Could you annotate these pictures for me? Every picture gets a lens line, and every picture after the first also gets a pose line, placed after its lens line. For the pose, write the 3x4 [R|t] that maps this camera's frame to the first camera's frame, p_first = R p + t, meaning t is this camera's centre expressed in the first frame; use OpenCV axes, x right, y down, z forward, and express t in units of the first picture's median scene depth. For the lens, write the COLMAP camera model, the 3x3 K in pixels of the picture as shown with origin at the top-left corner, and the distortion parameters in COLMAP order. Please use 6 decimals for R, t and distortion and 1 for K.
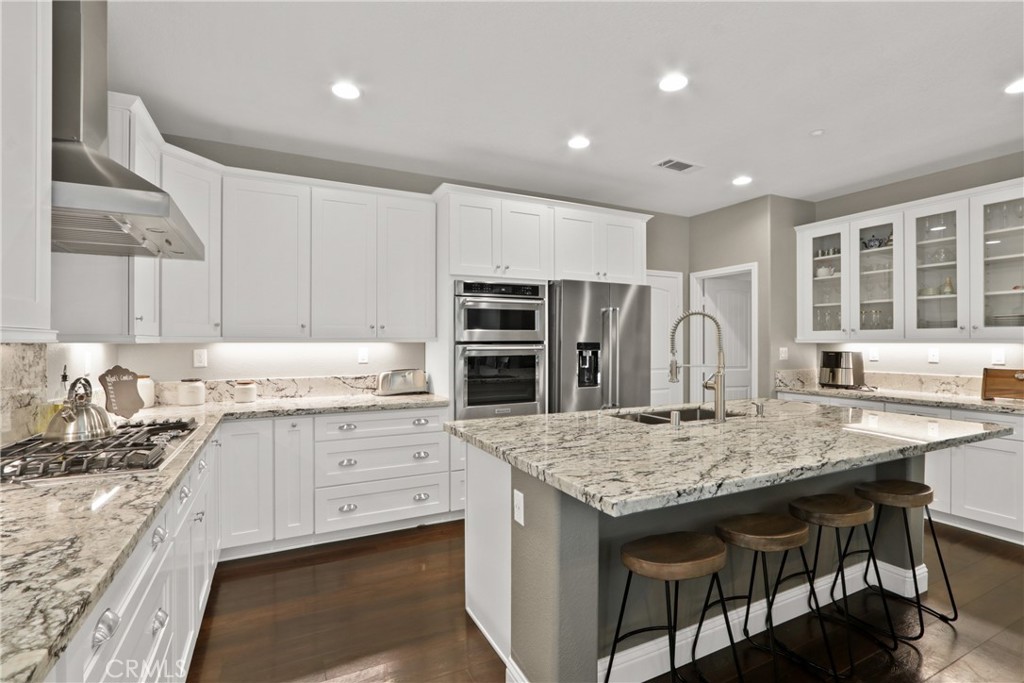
lens RADIAL K [[477.2, 0, 519.4], [0, 477.2, 343.4], [0, 0, 1]] dist [-0.017142, -0.000039]
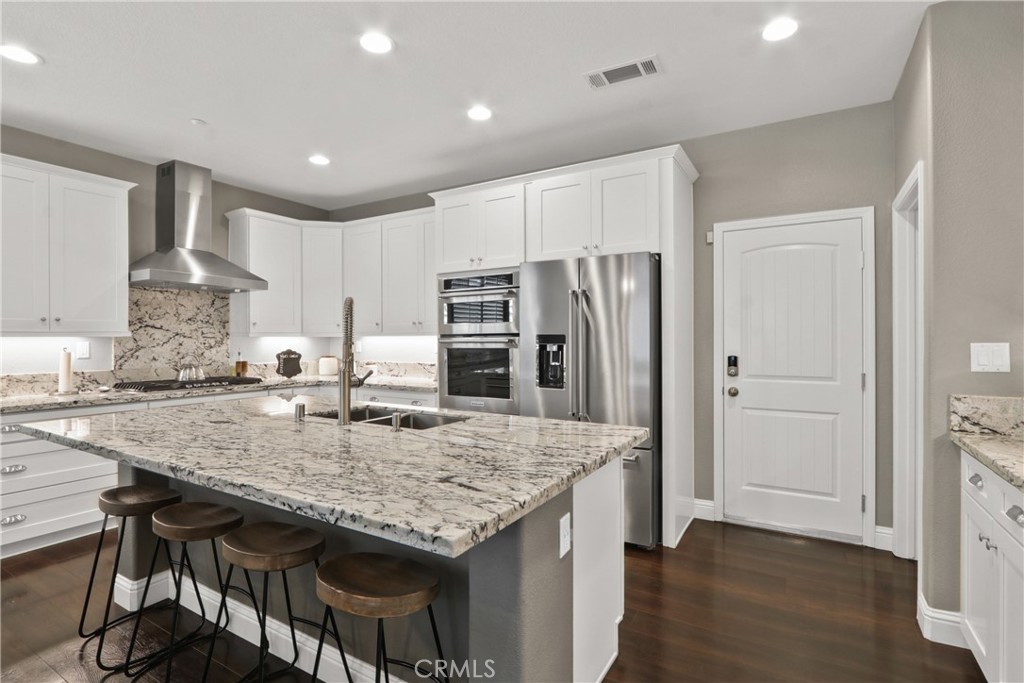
lens RADIAL K [[492.6, 0, 512.9], [0, 492.6, 339.0], [0, 0, 1]] dist [0.002397, 0.000085]
pose [[0.539541, -0.001870, -0.841958, 0.900590], [-0.002450, 0.999990, -0.003791, 0.010140], [0.841956, 0.004108, 0.539530, 0.521634]]
